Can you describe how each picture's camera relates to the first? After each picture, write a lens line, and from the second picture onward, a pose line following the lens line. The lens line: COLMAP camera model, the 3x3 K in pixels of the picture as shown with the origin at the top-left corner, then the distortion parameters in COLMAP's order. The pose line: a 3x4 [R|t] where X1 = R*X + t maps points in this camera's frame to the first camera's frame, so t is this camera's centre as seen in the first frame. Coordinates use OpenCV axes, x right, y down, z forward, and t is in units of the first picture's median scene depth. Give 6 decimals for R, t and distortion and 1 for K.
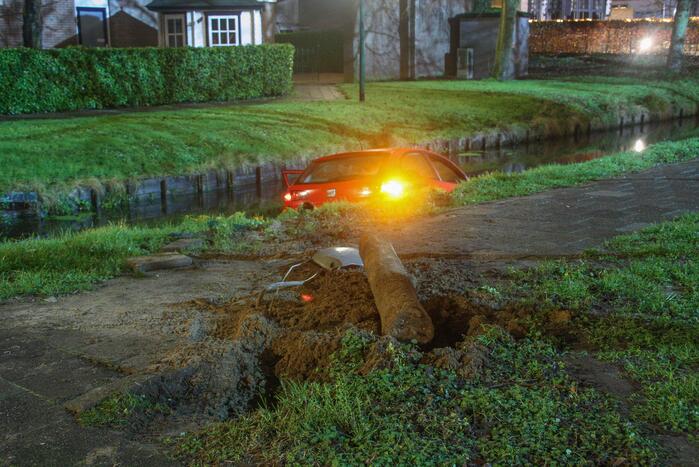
lens RADIAL K [[895.9, 0, 349.5], [0, 895.9, 233.5], [0, 0, 1]] dist [-0.024299, 0.305192]
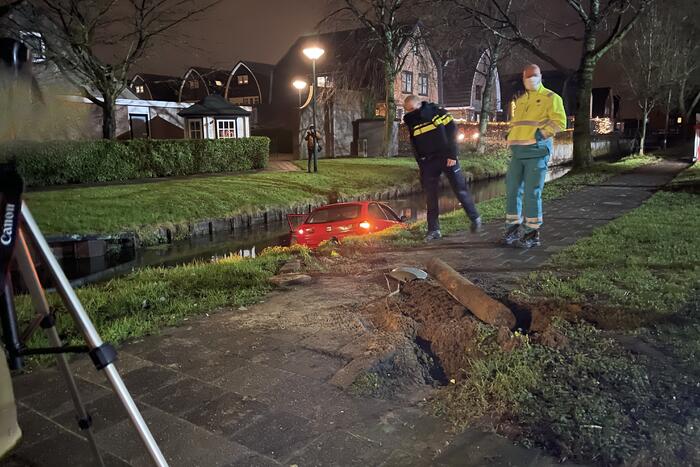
lens RADIAL K [[528.1, 0, 350.0], [0, 528.1, 233.5], [0, 0, 1]] dist [0.069723, -0.070068]
pose [[0.990696, -0.023914, 0.133976, -0.055664], [0.027308, 0.999349, -0.023555, -0.006080], [-0.133326, 0.026995, 0.990705, 0.011687]]
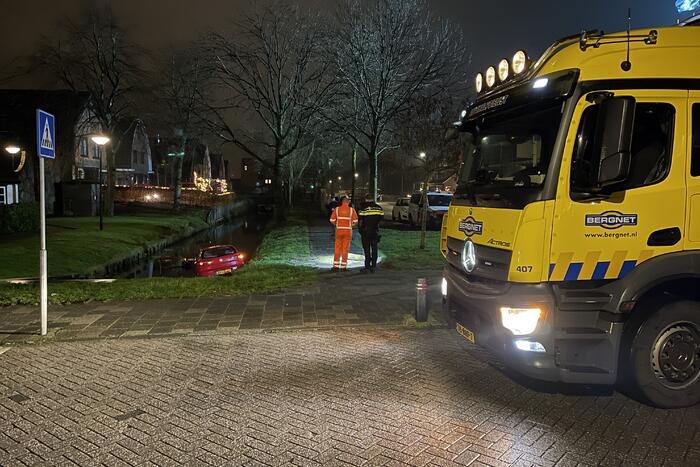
lens RADIAL K [[528.1, 0, 350.0], [0, 528.1, 233.5], [0, 0, 1]] dist [0.069723, -0.070068]
pose [[0.656735, -0.044163, 0.752827, -0.536757], [0.135960, 0.988859, -0.060596, 0.017016], [-0.741764, 0.142150, 0.655423, -0.256529]]
